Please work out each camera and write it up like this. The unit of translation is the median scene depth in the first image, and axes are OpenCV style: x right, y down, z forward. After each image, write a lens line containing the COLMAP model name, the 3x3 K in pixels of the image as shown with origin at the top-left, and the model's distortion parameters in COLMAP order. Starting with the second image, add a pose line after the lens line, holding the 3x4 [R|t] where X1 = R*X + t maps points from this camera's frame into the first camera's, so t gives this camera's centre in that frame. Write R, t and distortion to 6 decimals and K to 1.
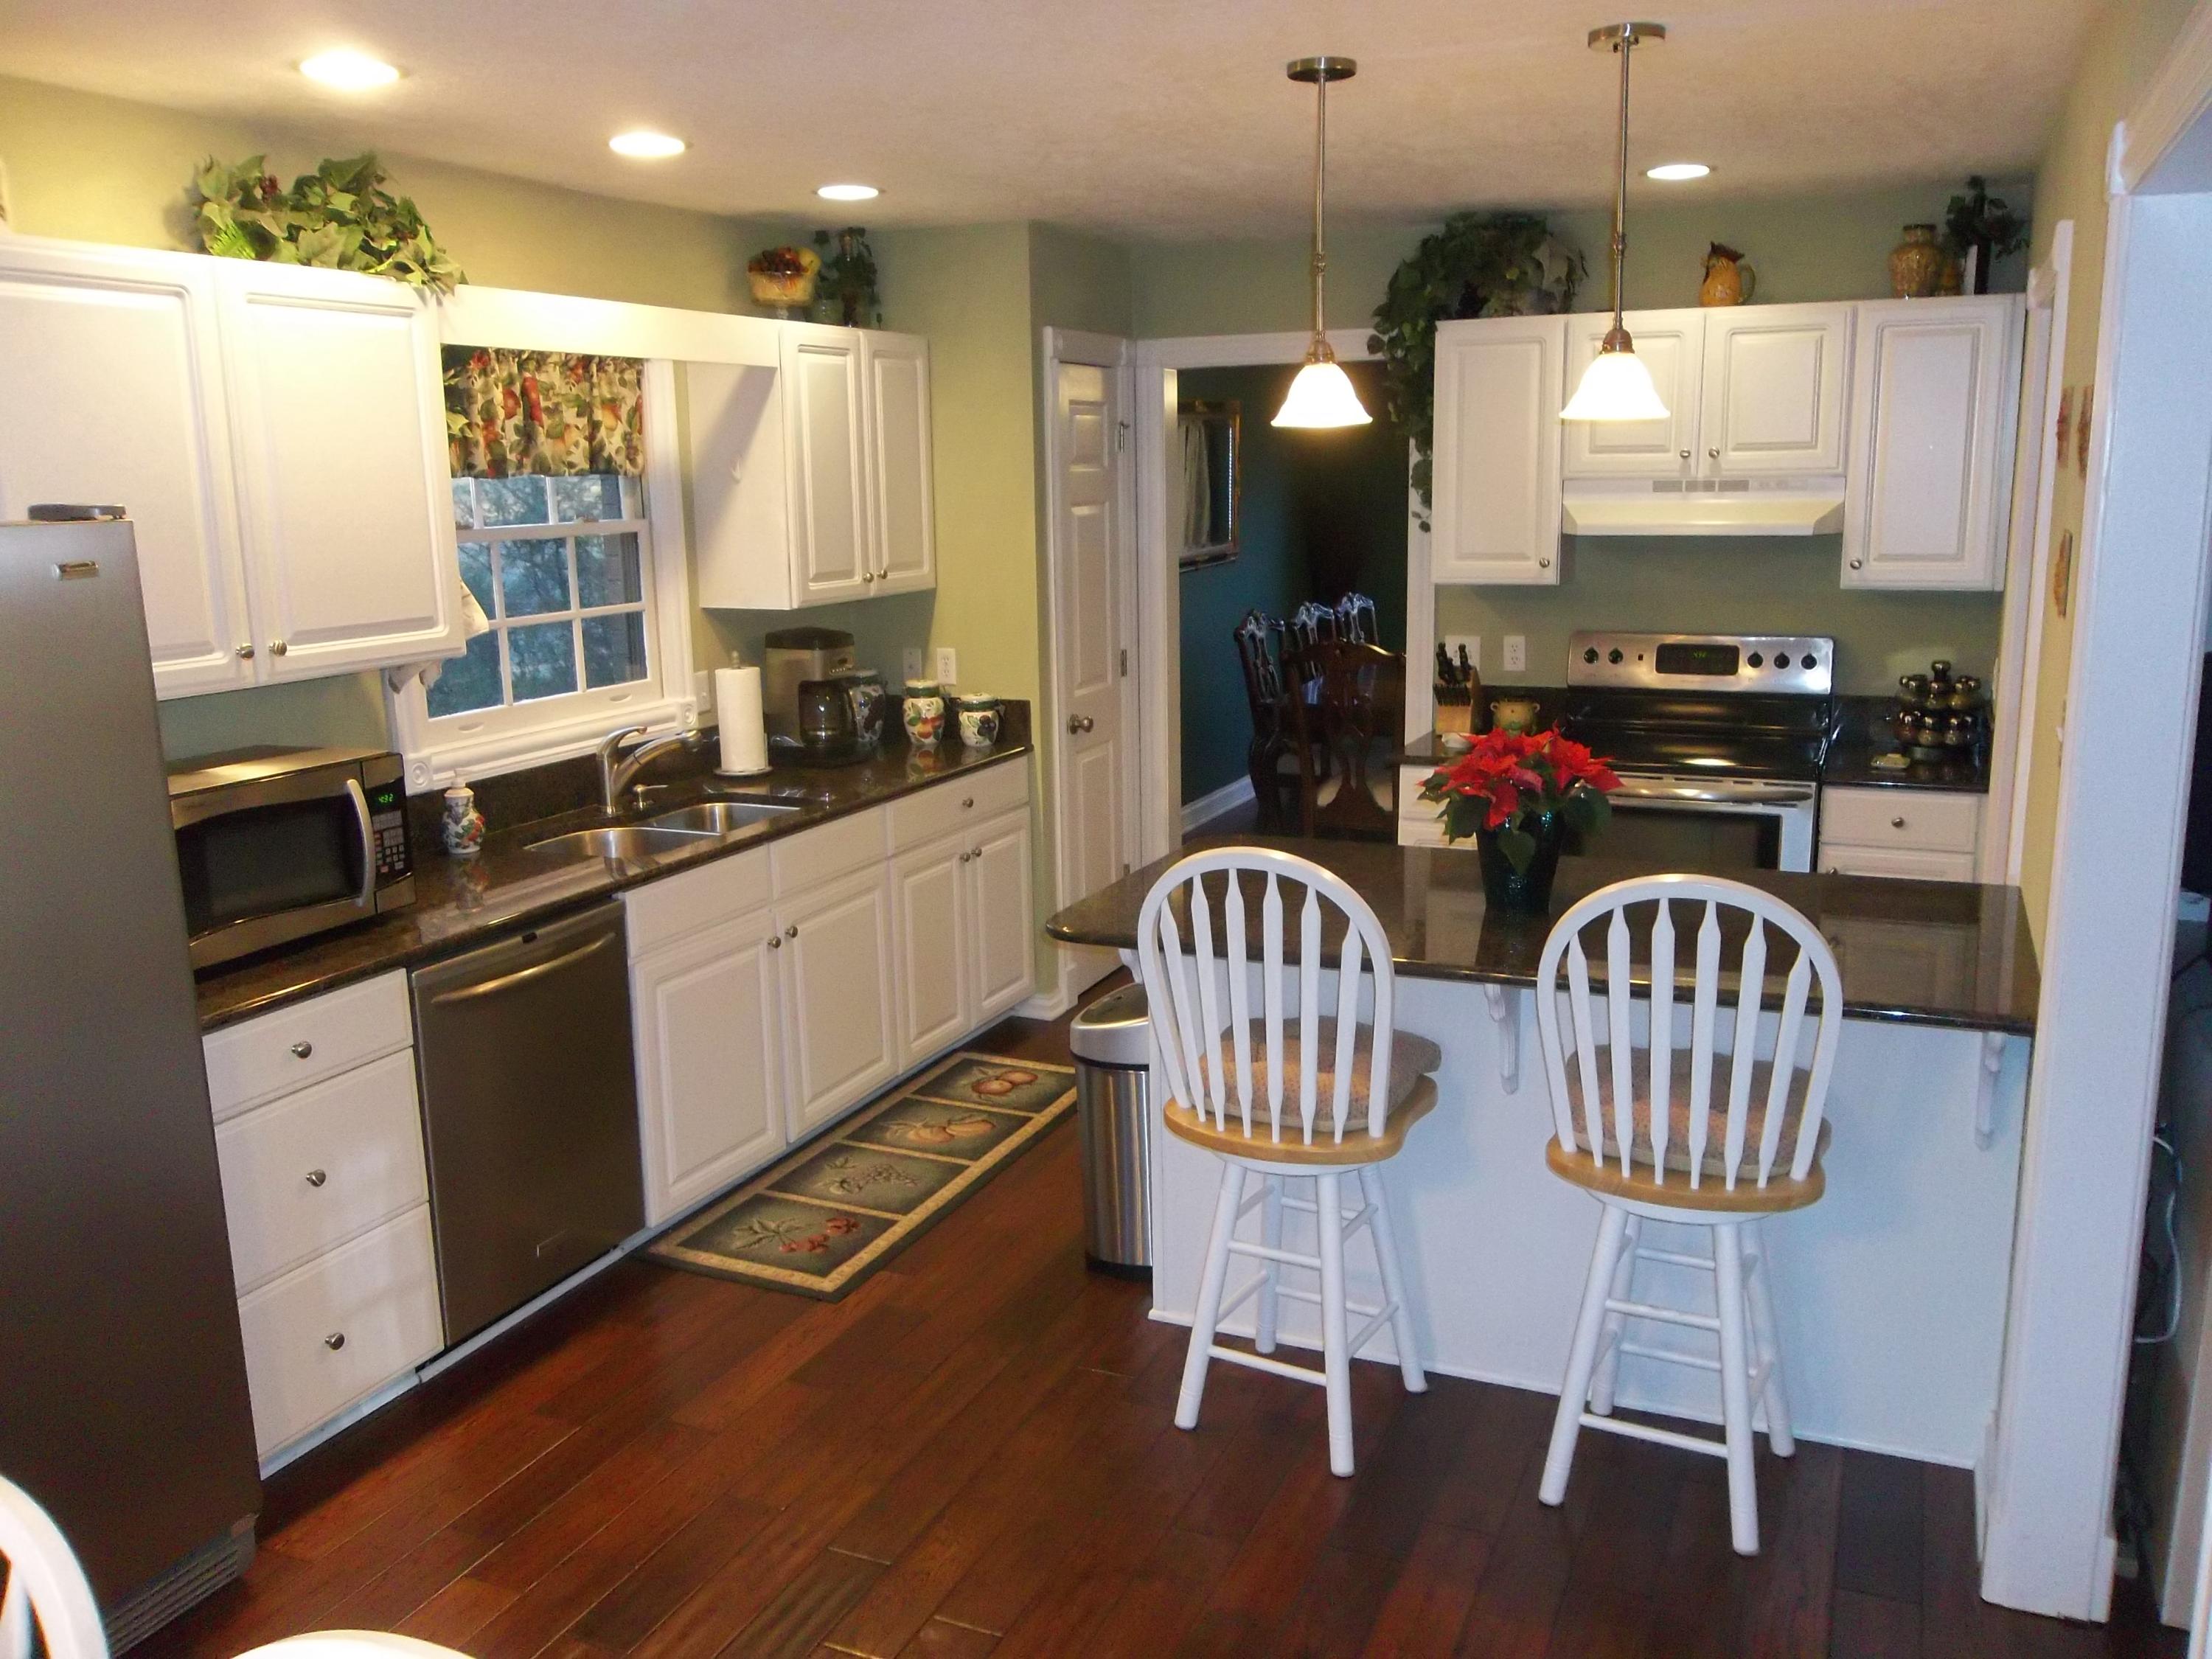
lens RADIAL K [[1798.0, 0, 1091.8], [0, 1798.0, 832.9], [0, 0, 1]] dist [0.008591, -0.002775]
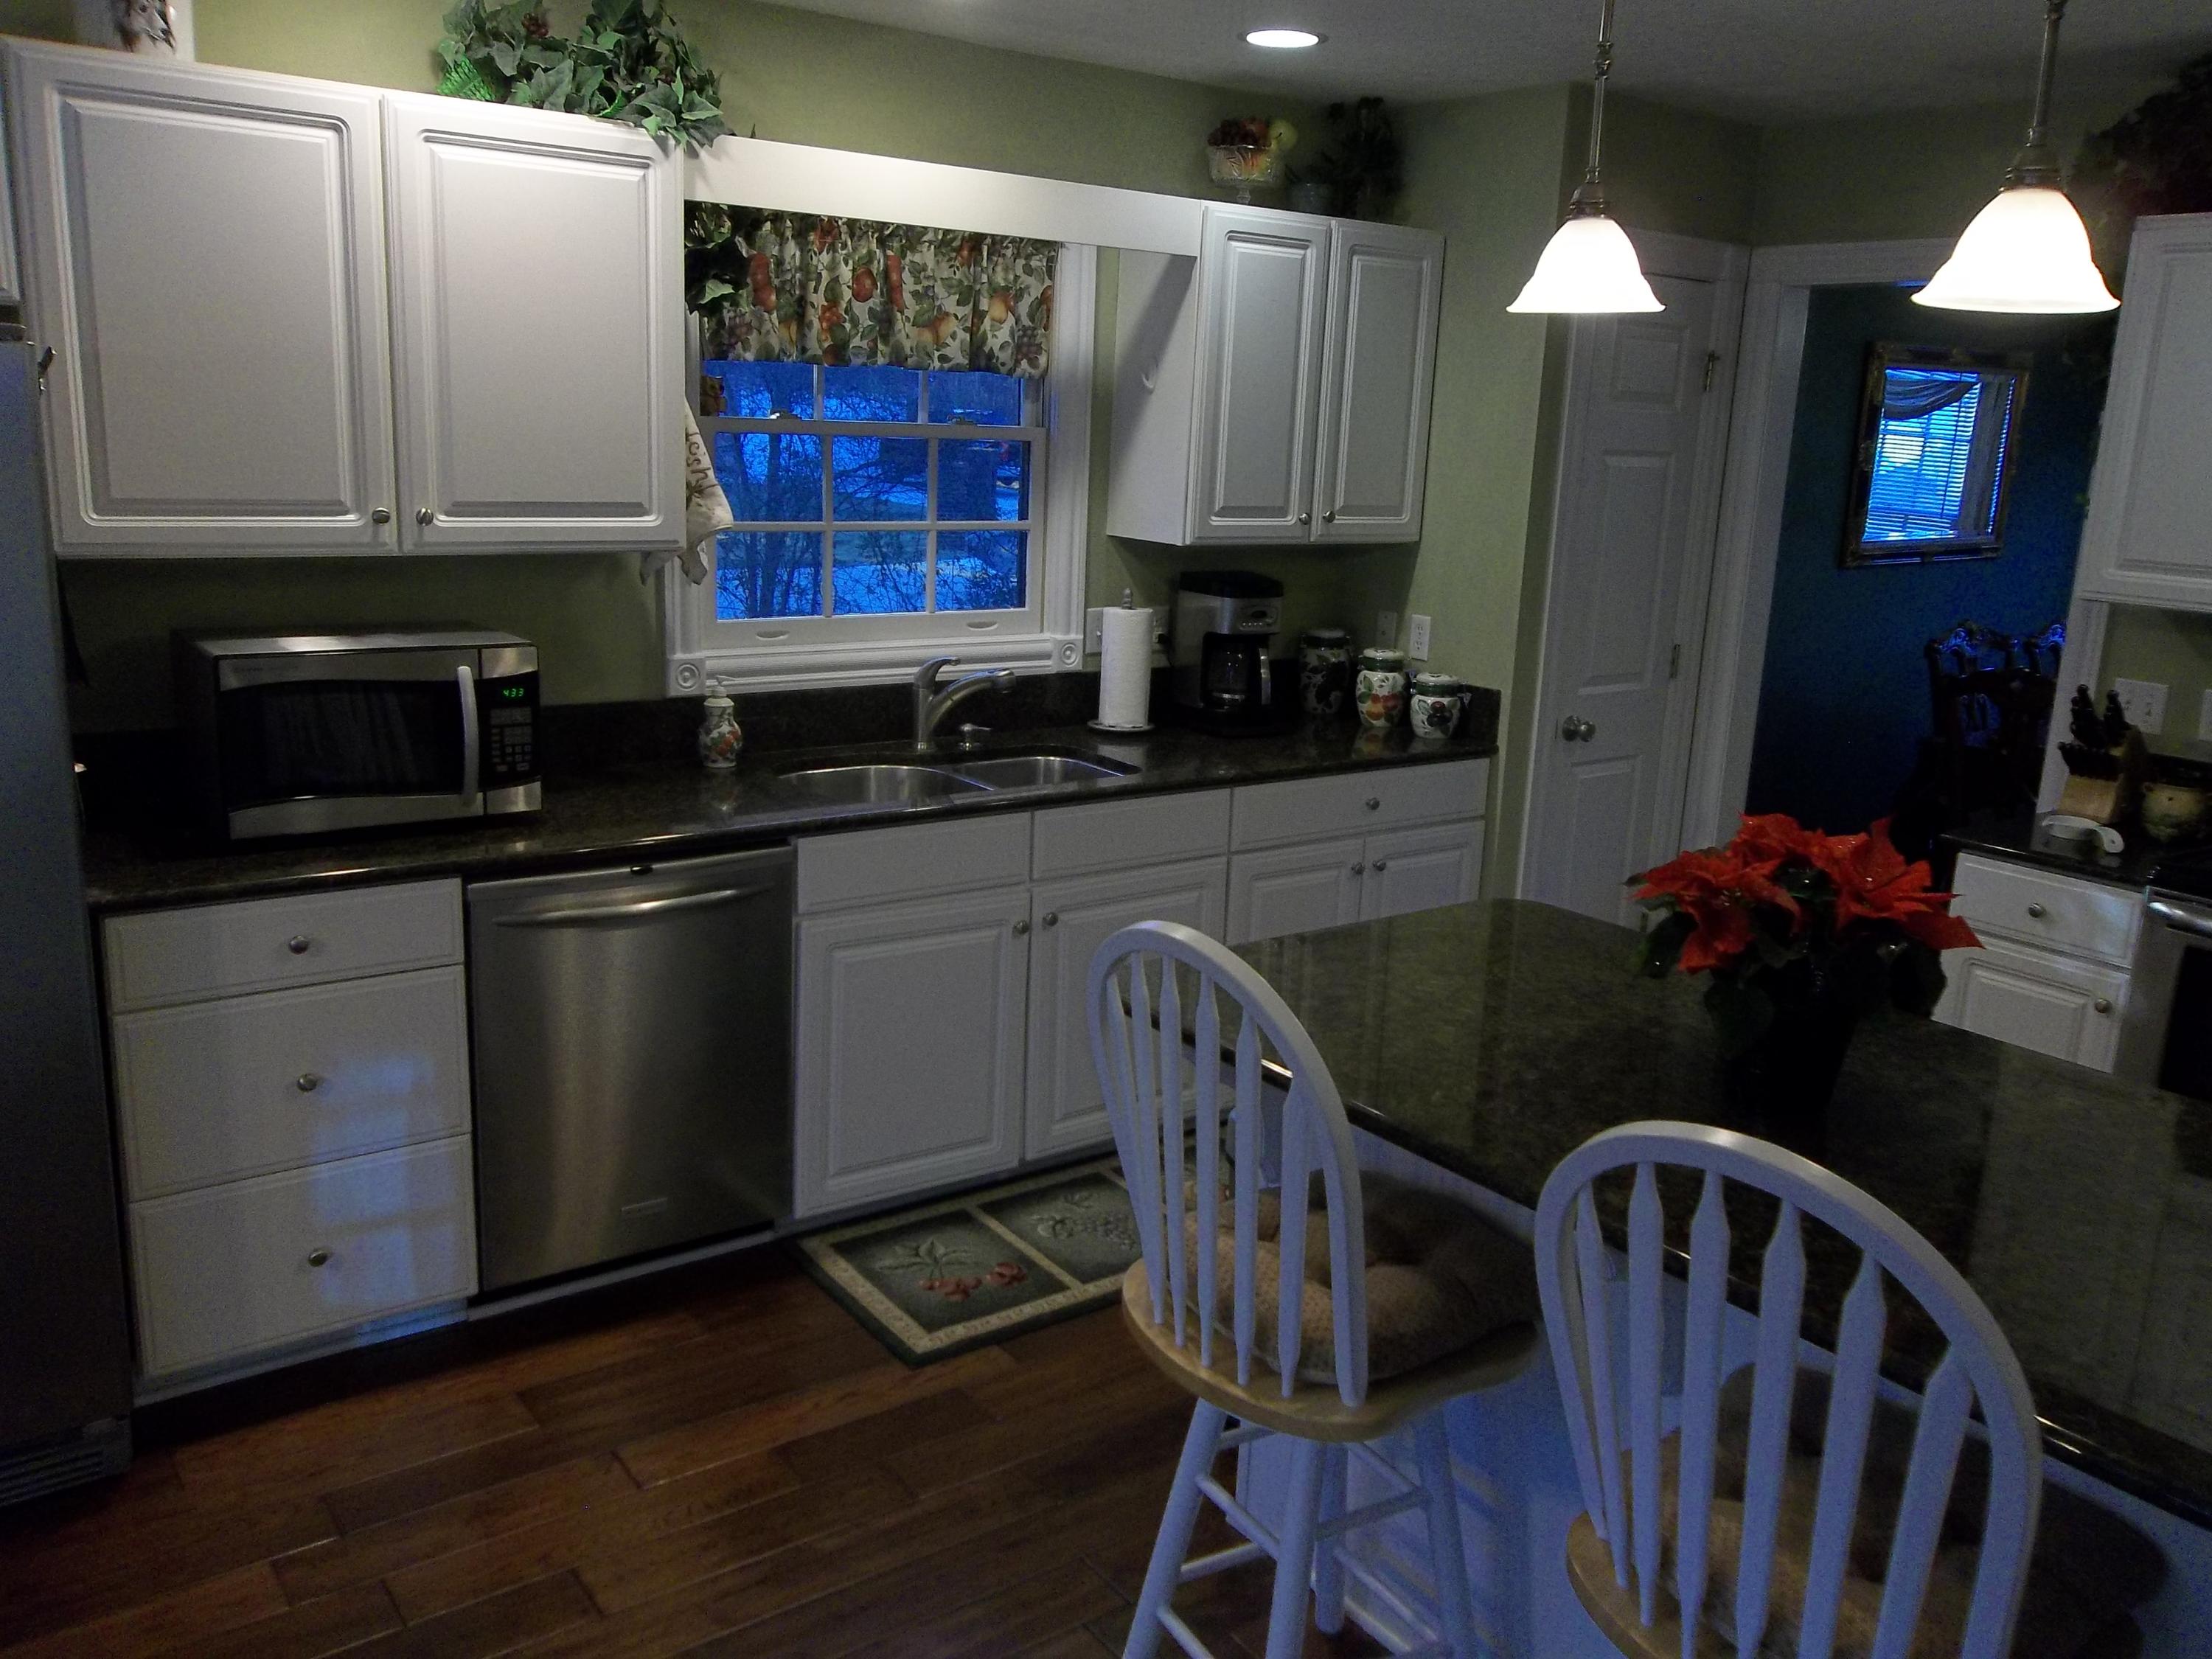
lens RADIAL K [[1798.0, 0, 1100.2], [0, 1798.0, 822.4], [0, 0, 1]] dist [0.008591, -0.002775]
pose [[0.871563, 0.166647, -0.461092, 0.222062], [-0.158034, 0.985755, 0.057551, -0.039586], [0.464115, 0.022709, 0.885484, 0.241887]]
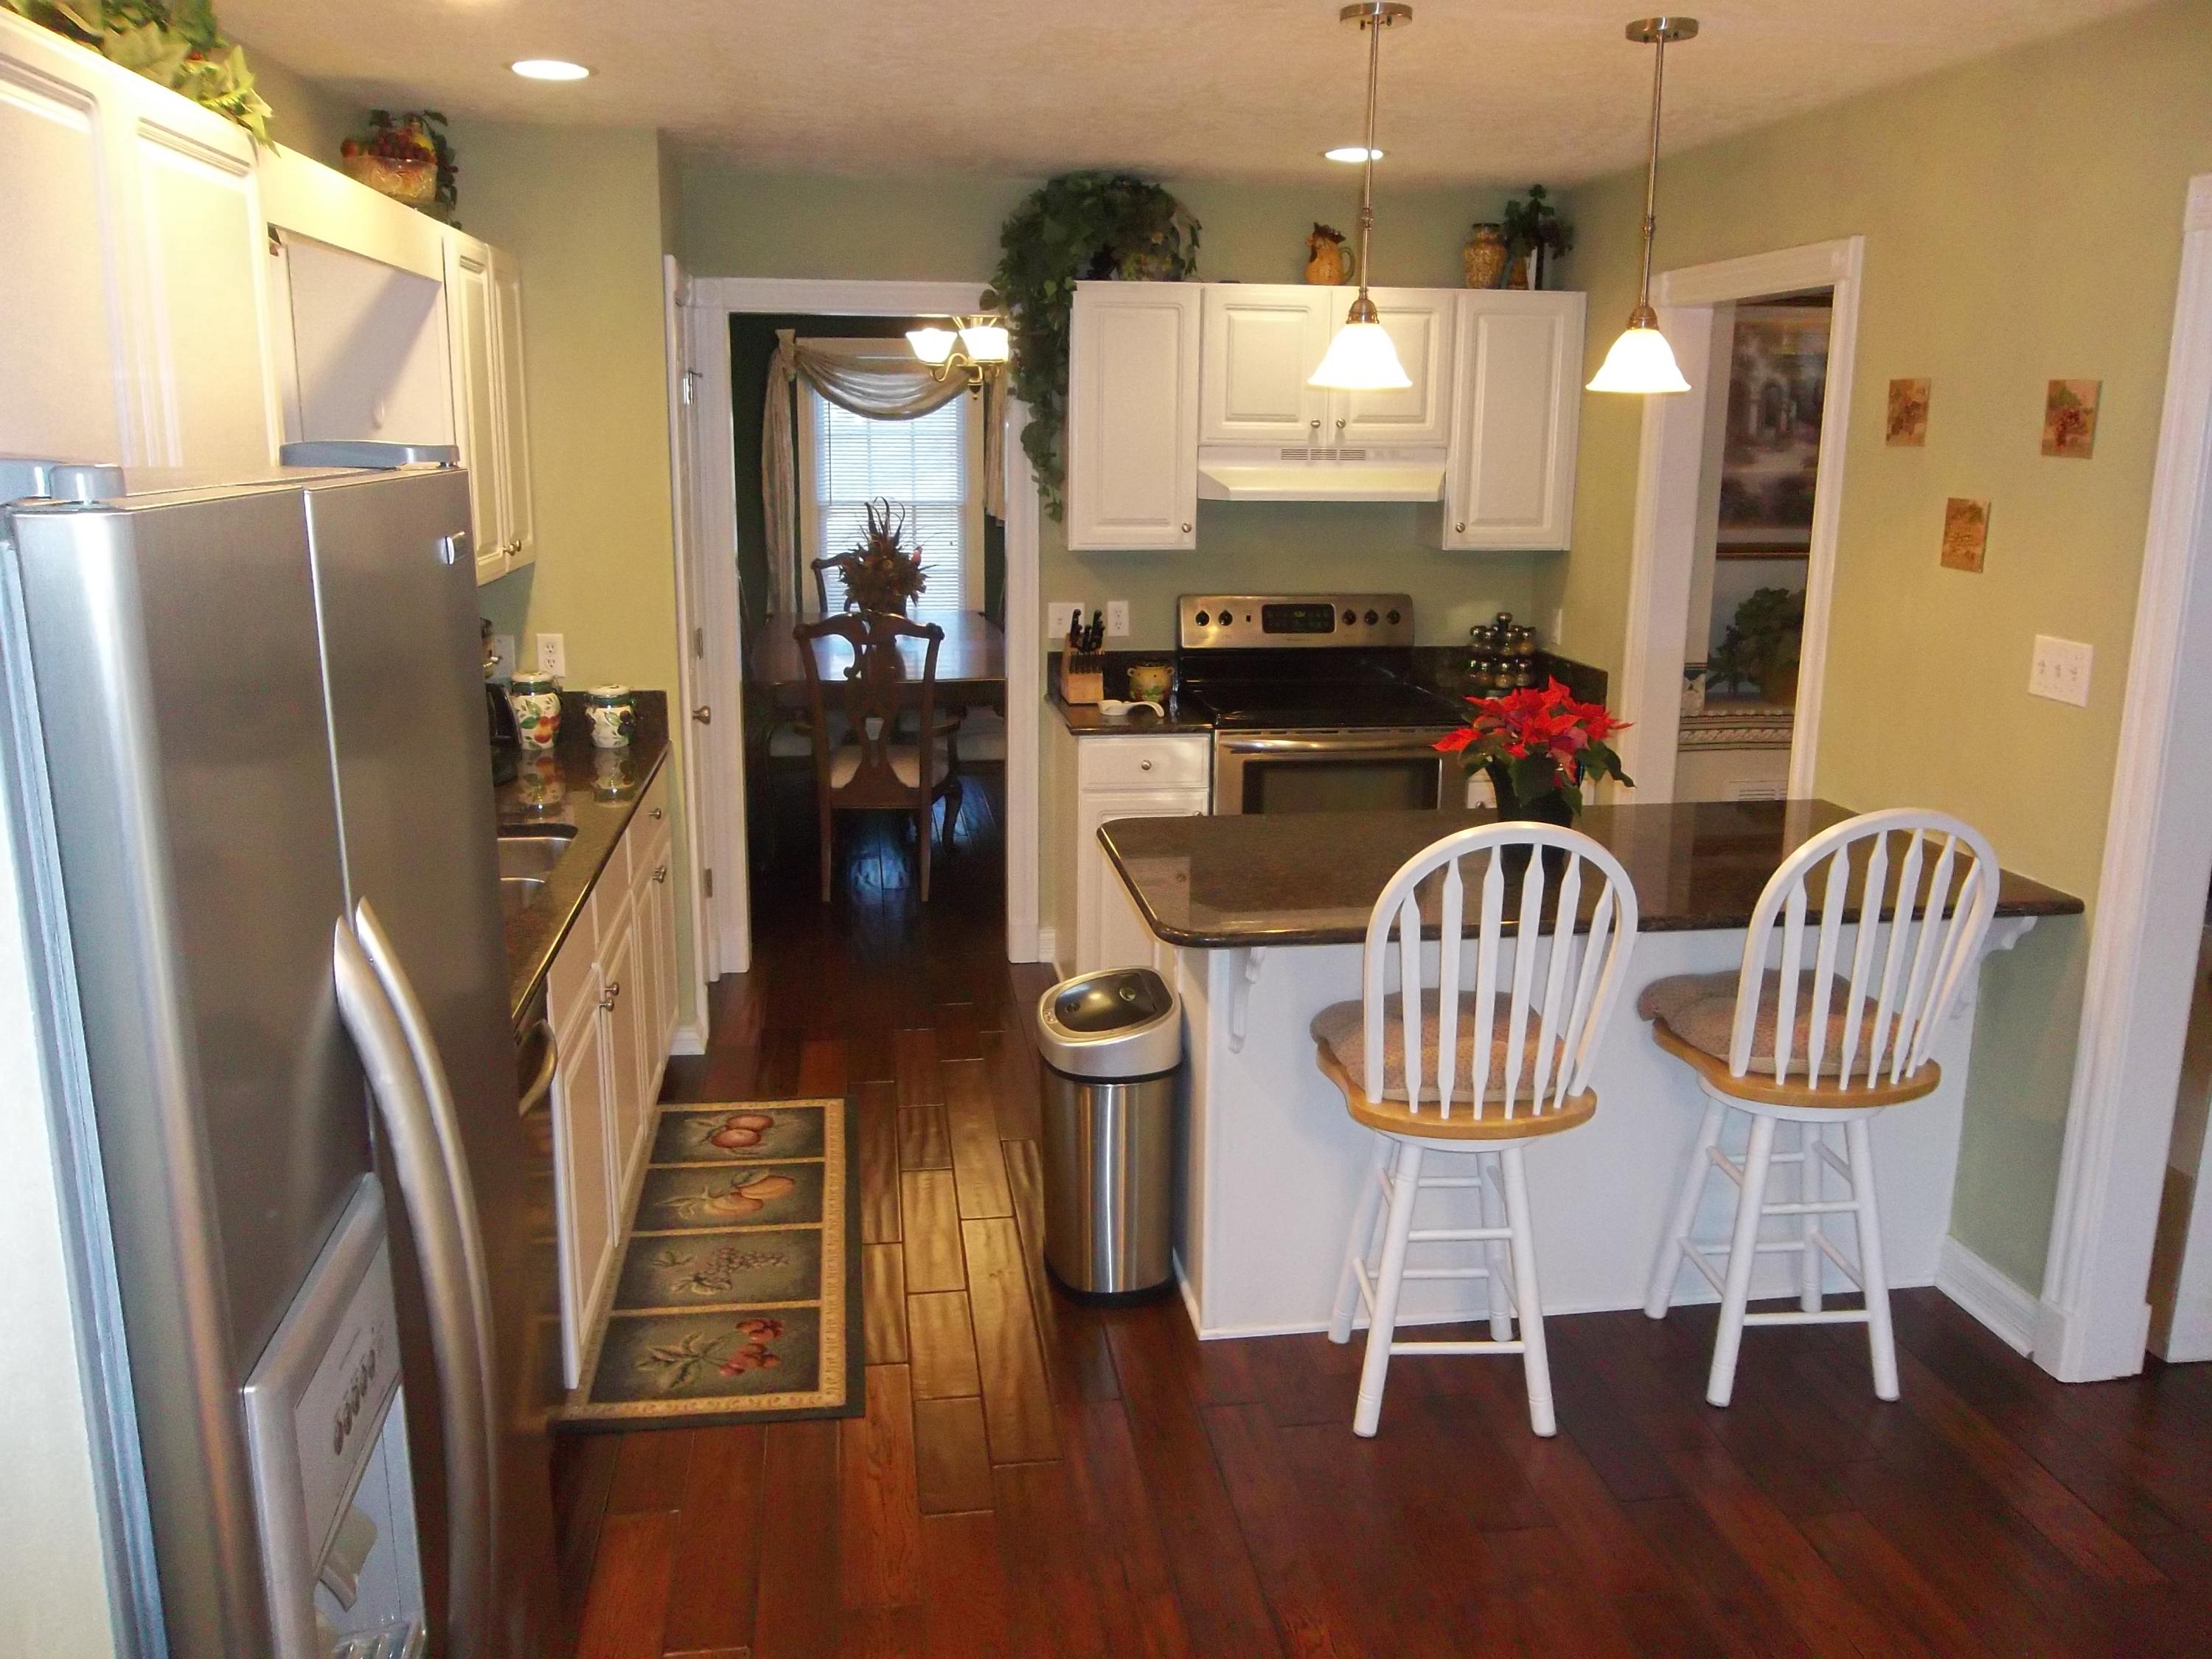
lens RADIAL K [[1798.0, 0, 1109.6], [0, 1798.0, 839.0], [0, 0, 1]] dist [0.008591, -0.002775]
pose [[0.841051, -0.096157, 0.532342, -0.377113], [0.085910, 0.995328, 0.044058, -0.026426], [-0.534091, 0.008679, 0.845382, 0.184562]]
